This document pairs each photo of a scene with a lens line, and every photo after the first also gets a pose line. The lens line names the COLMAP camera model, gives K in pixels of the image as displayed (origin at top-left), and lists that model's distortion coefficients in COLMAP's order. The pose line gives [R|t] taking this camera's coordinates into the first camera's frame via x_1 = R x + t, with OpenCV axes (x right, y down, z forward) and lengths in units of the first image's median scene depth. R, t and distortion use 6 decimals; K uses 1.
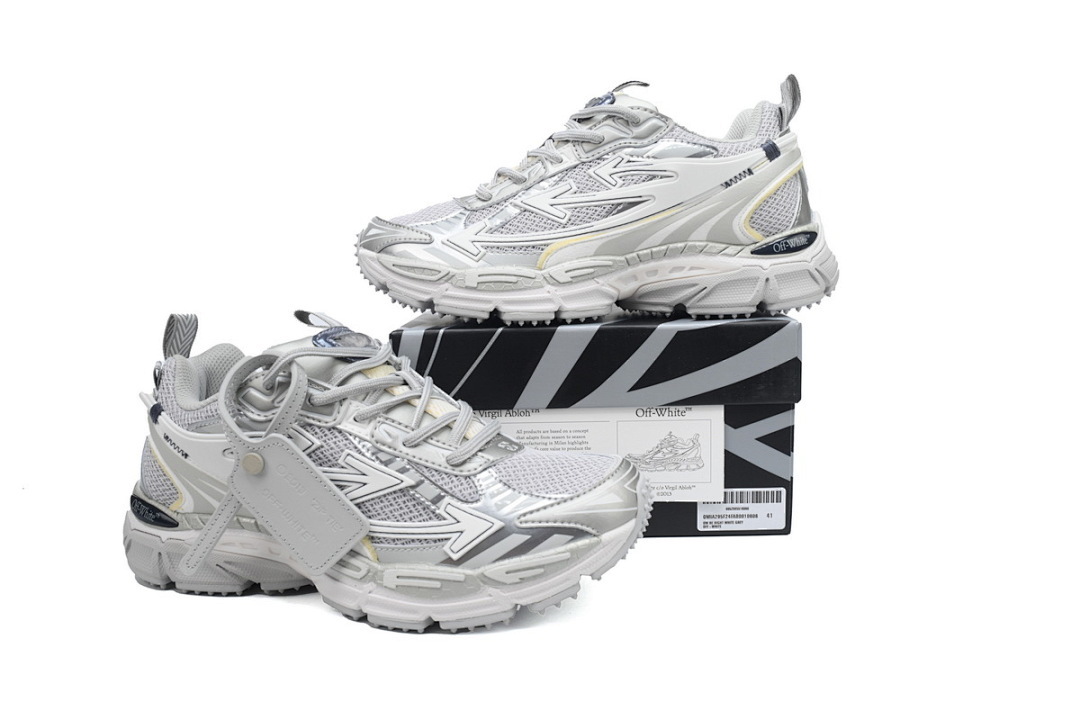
lens RADIAL K [[808.9, 0, 540.0], [0, 808.9, 360.0], [0, 0, 1]] dist [-0.002845, -0.000919]
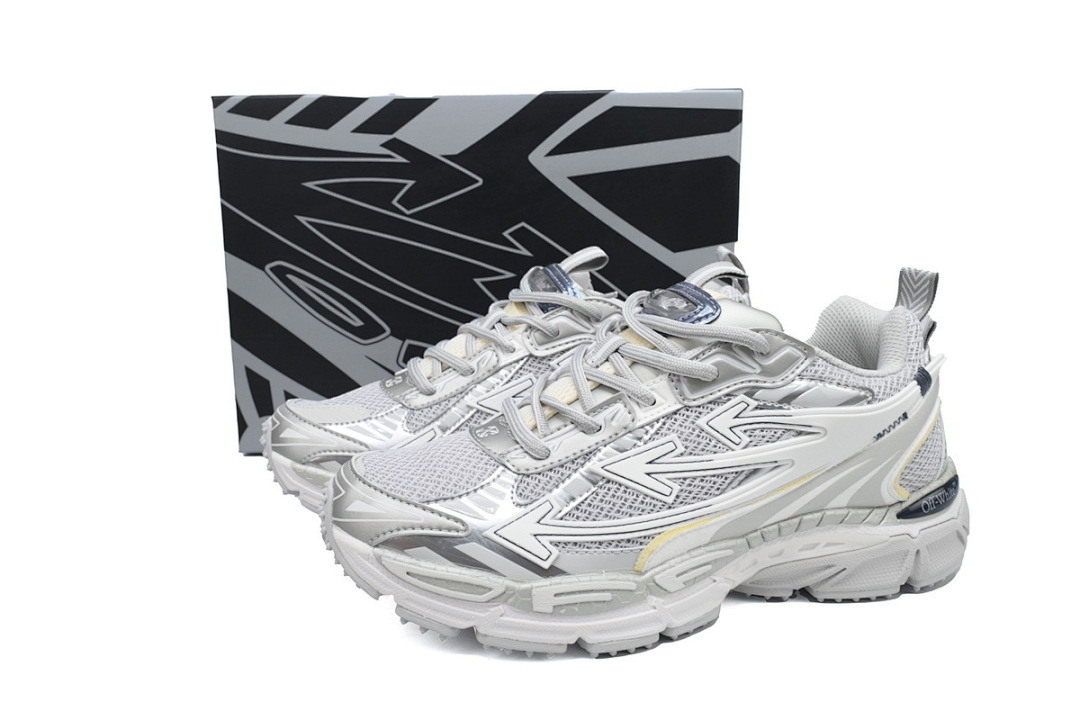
lens RADIAL K [[808.9, 0, 540.0], [0, 808.9, 360.0], [0, 0, 1]] dist [-0.002845, -0.000919]
pose [[0.964777, -0.033690, 0.260901, -0.248685], [0.024463, 0.998958, 0.038533, -0.316977], [-0.261927, -0.030794, 0.964596, 0.375024]]
